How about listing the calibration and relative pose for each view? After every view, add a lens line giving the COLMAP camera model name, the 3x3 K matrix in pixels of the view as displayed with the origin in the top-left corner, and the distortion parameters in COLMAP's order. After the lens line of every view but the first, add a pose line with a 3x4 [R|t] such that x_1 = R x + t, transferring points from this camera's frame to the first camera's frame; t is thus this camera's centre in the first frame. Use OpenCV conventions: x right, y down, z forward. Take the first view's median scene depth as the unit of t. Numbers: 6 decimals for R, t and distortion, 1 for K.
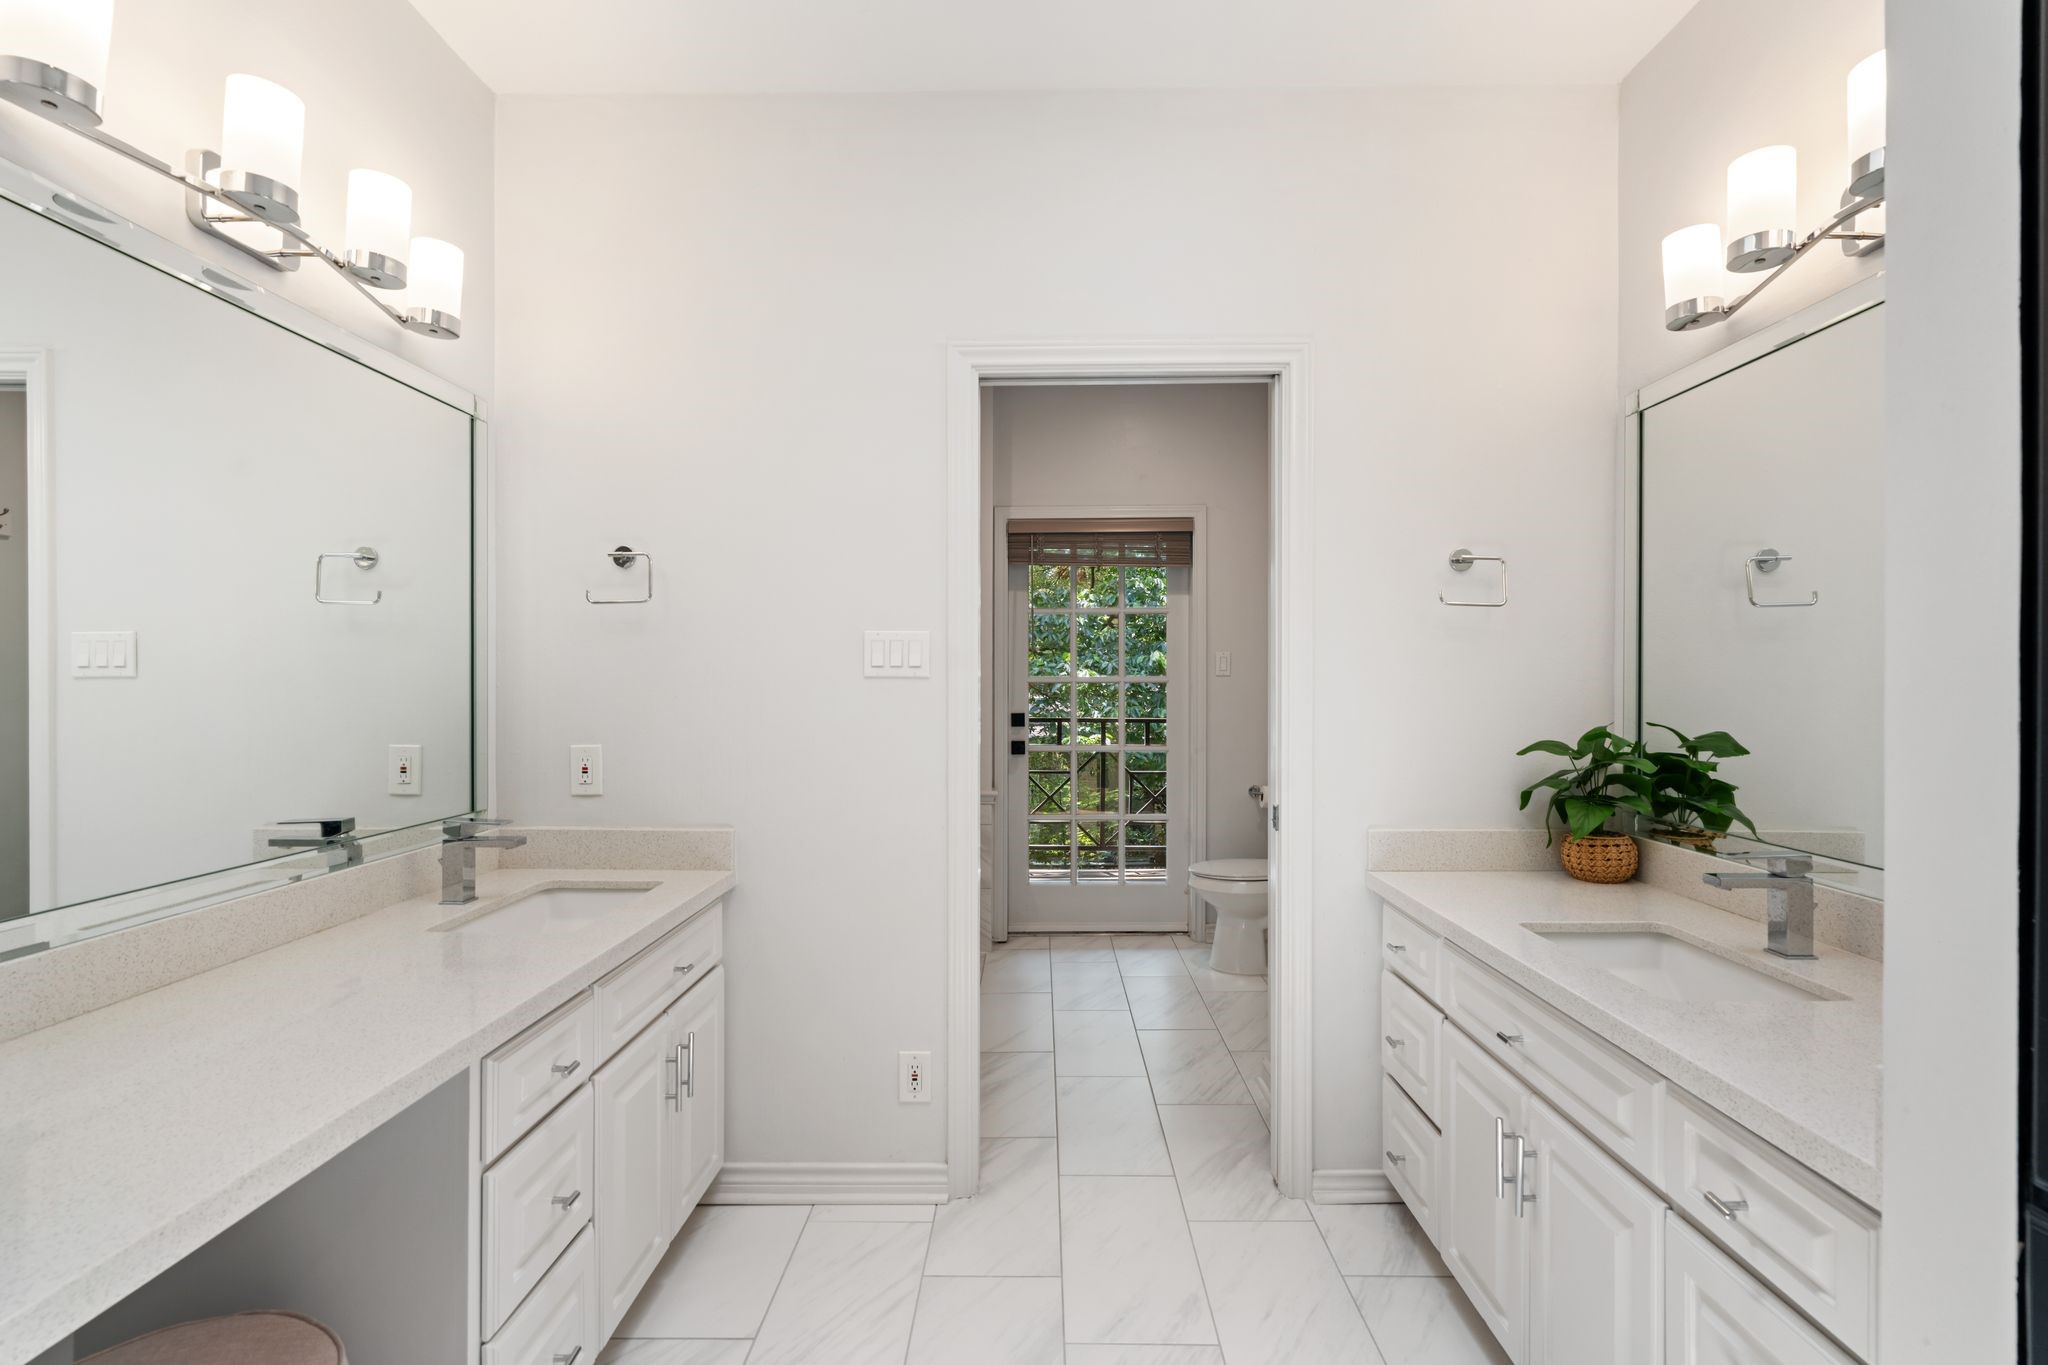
lens RADIAL K [[922.7, 0, 1024.0], [0, 922.7, 682.5], [0, 0, 1]] dist [-0.002381, 0.000074]
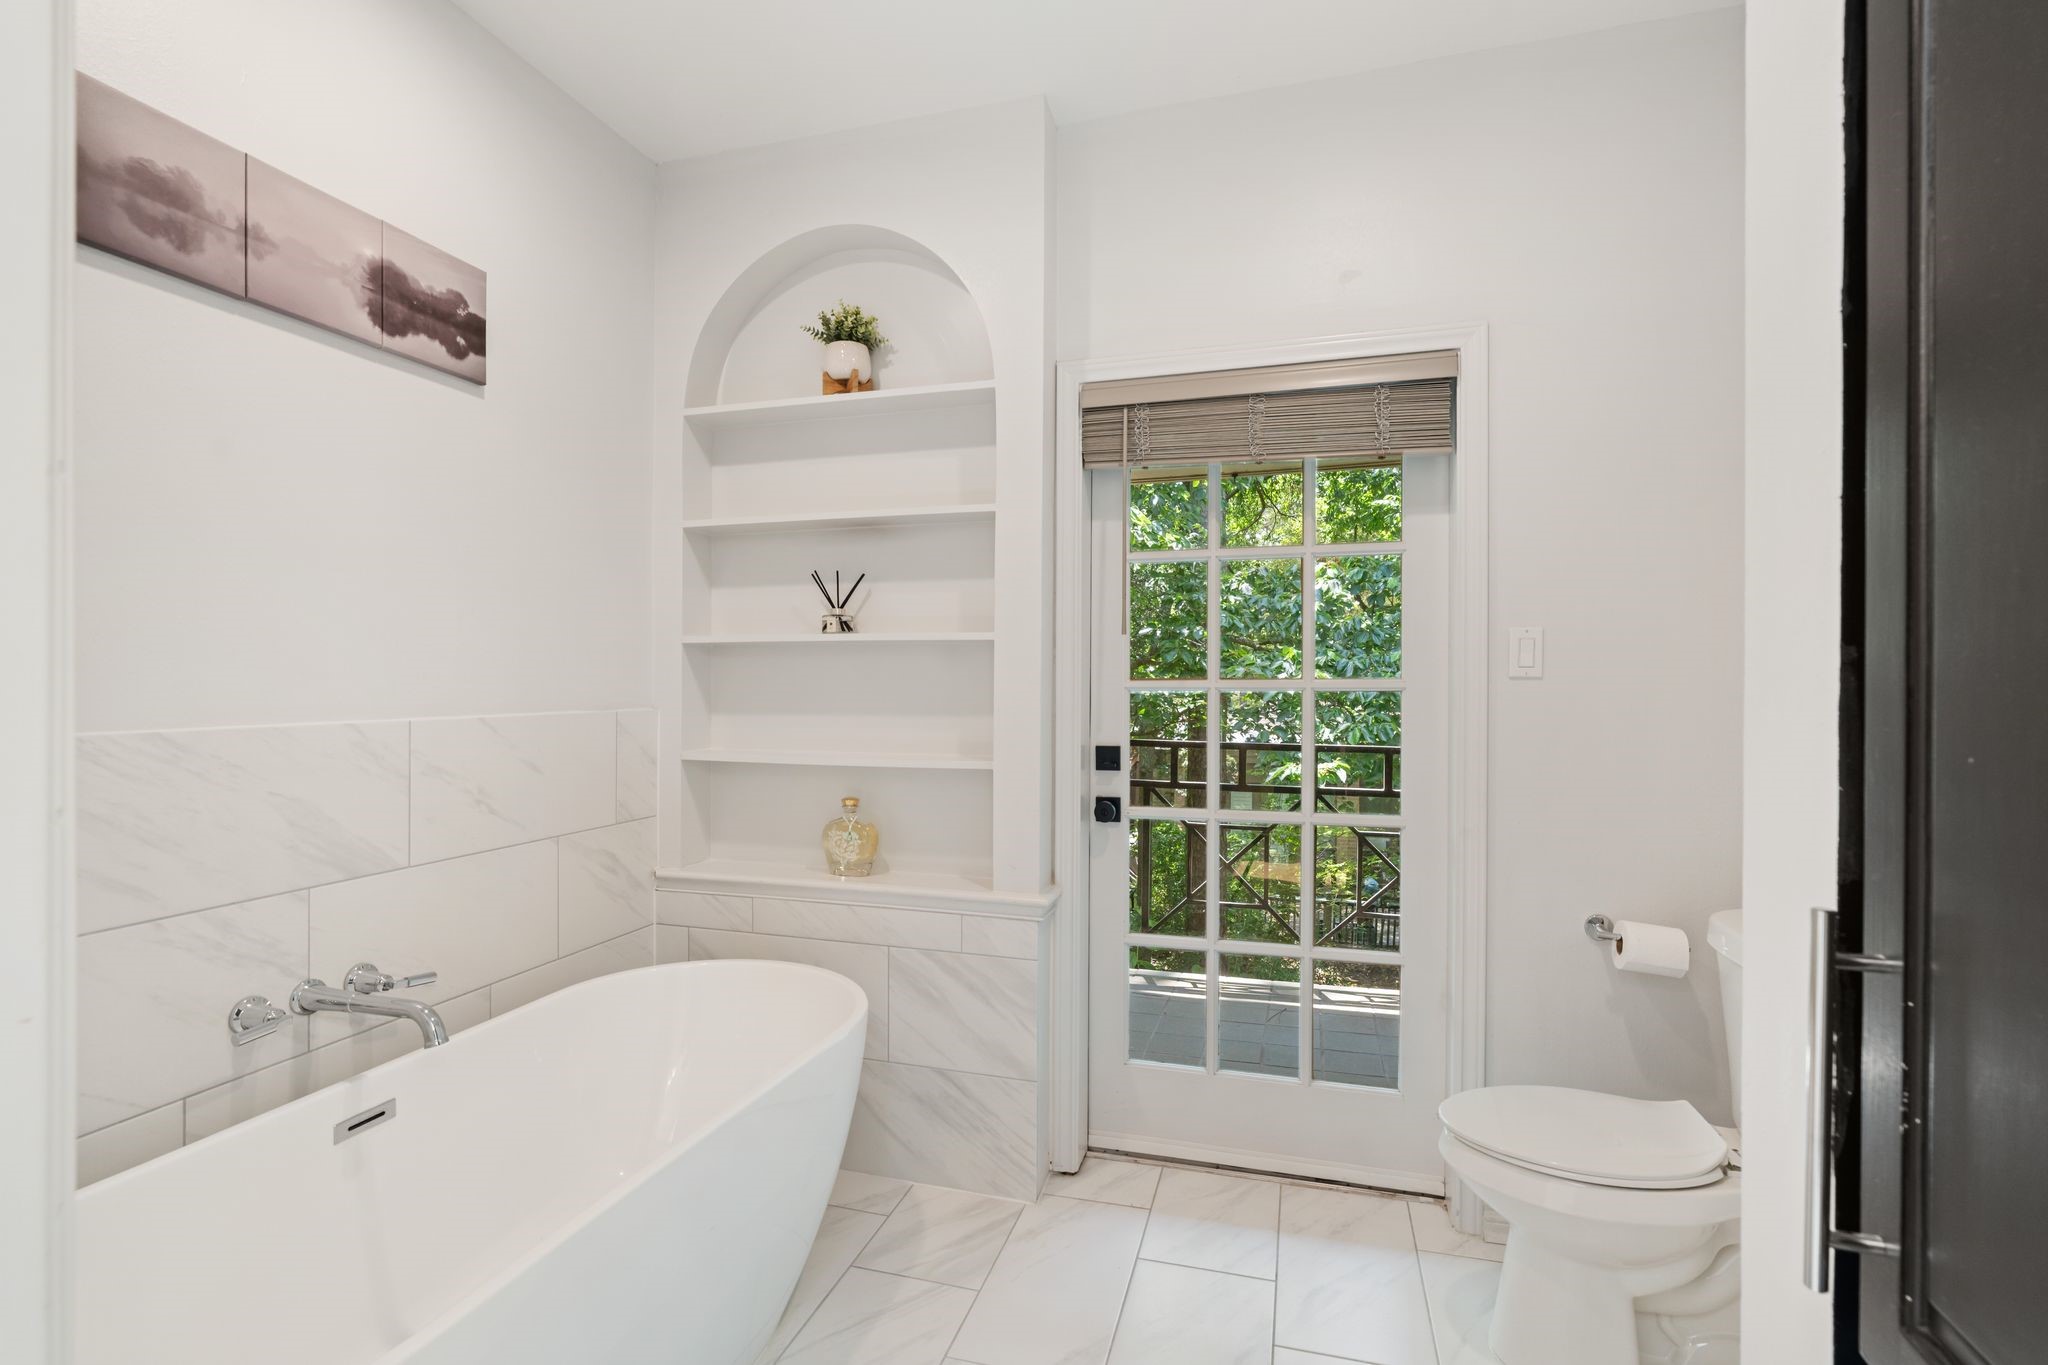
lens RADIAL K [[950.4, 0, 1021.9], [0, 950.4, 688.4], [0, 0, 1]] dist [-0.000466, 0.000140]
pose [[0.963860, 0.004699, -0.266367, 0.072935], [-0.004172, 0.999988, 0.002545, -0.001159], [0.266376, -0.001341, 0.963868, 0.347603]]
